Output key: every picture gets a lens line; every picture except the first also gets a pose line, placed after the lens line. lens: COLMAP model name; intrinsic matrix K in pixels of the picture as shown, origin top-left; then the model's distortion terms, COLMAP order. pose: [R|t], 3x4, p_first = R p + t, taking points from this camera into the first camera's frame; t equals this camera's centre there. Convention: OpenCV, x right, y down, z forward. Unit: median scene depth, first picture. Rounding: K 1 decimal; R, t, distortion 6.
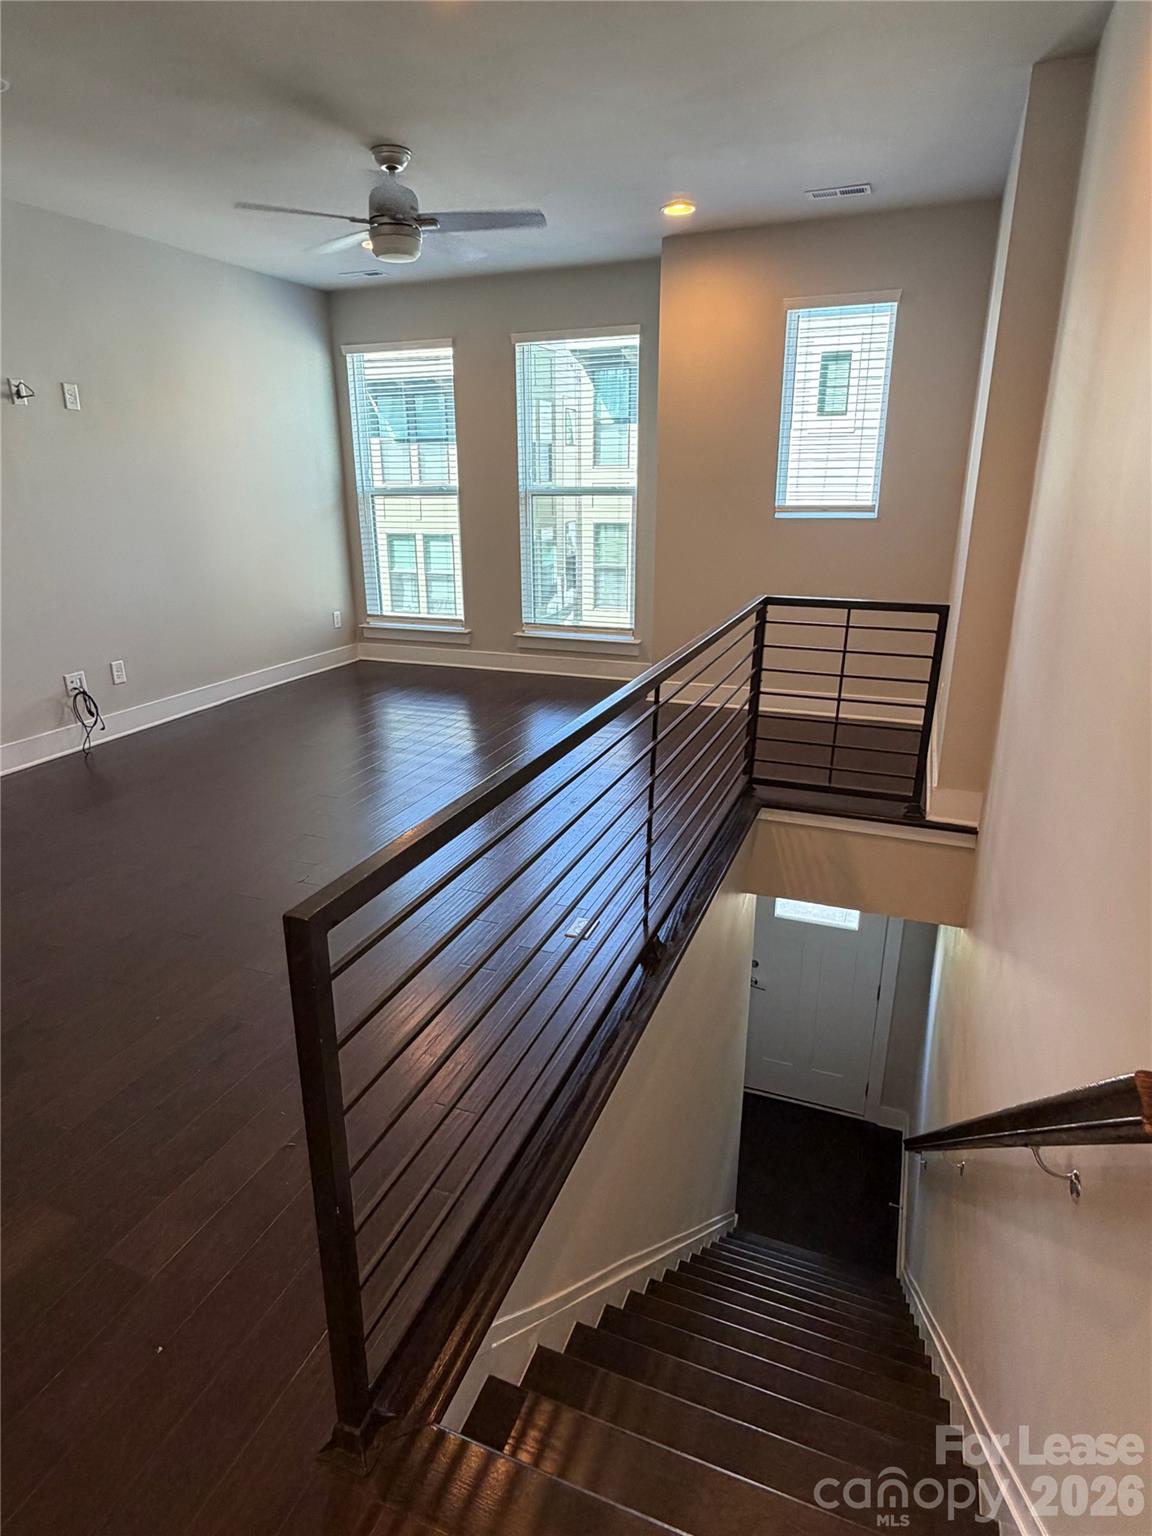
lens RADIAL K [[867.0, 0, 574.0], [0, 867.0, 763.5], [0, 0, 1]] dist [0.002450, -0.002726]
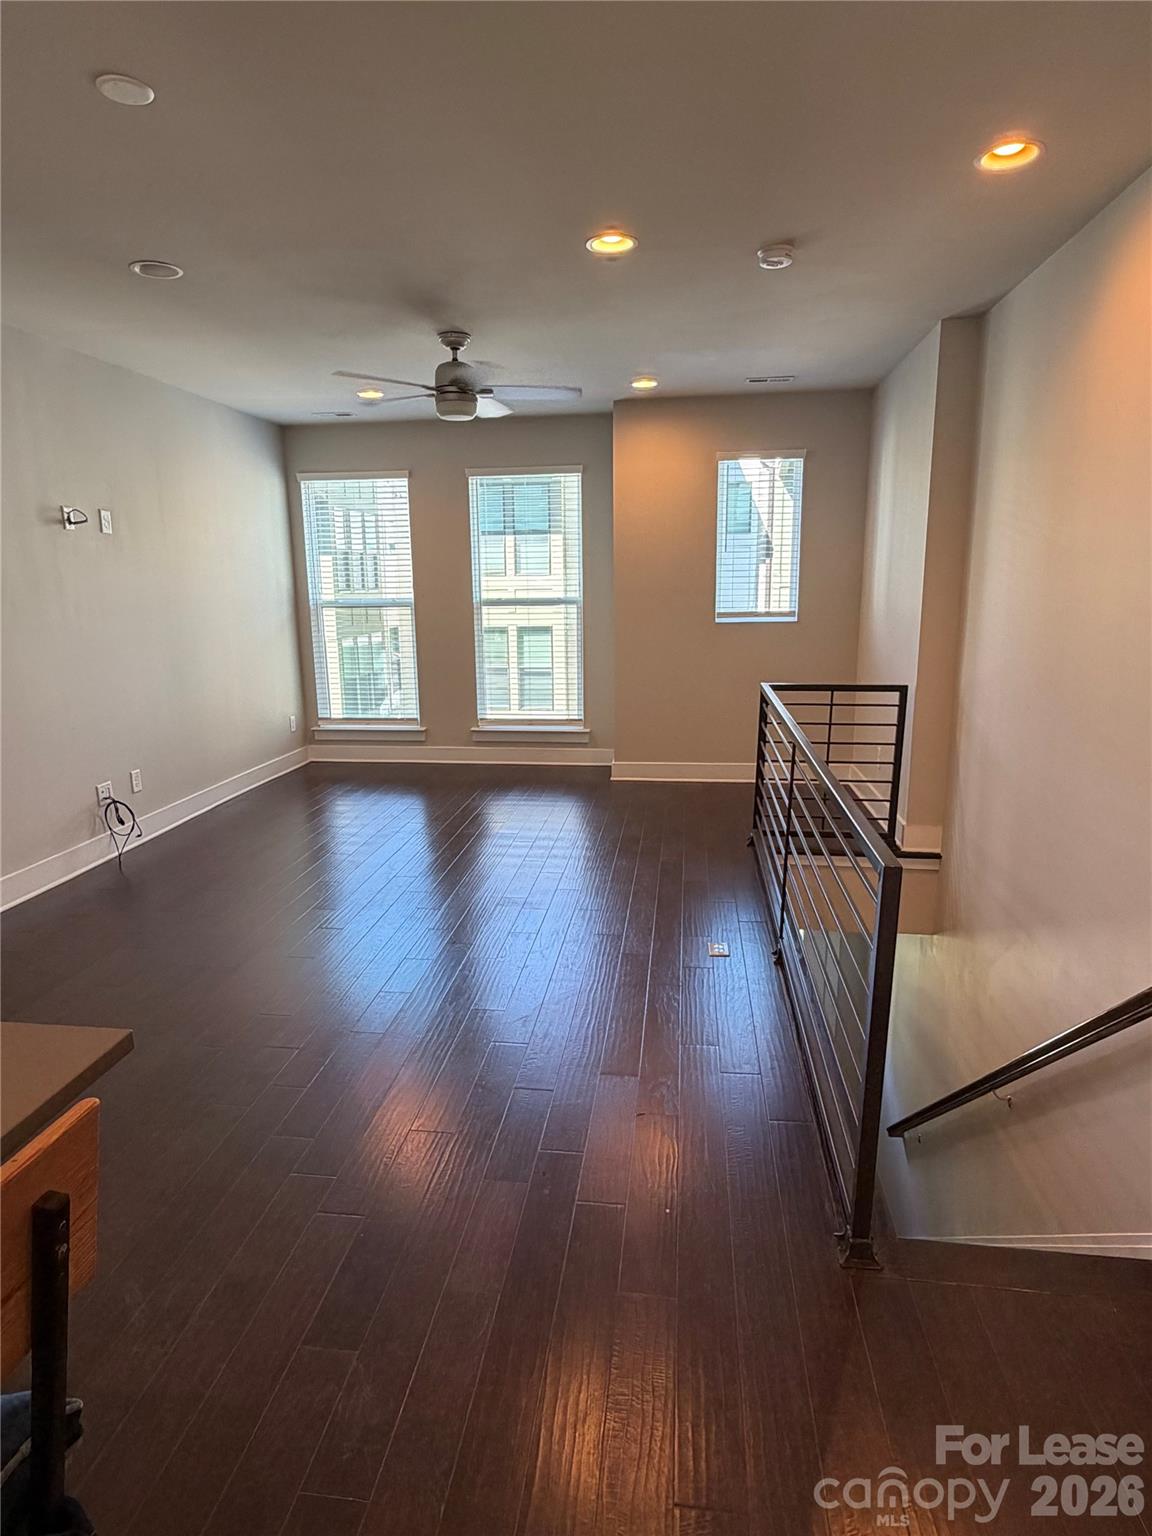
lens RADIAL K [[867.0, 0, 574.2], [0, 867.0, 762.1], [0, 0, 1]] dist [0.002450, -0.002726]
pose [[0.969505, -0.055546, 0.238694, -0.237838], [0.082345, 0.991183, -0.103806, 0.018535], [-0.230823, 0.120296, 0.965531, -0.093010]]
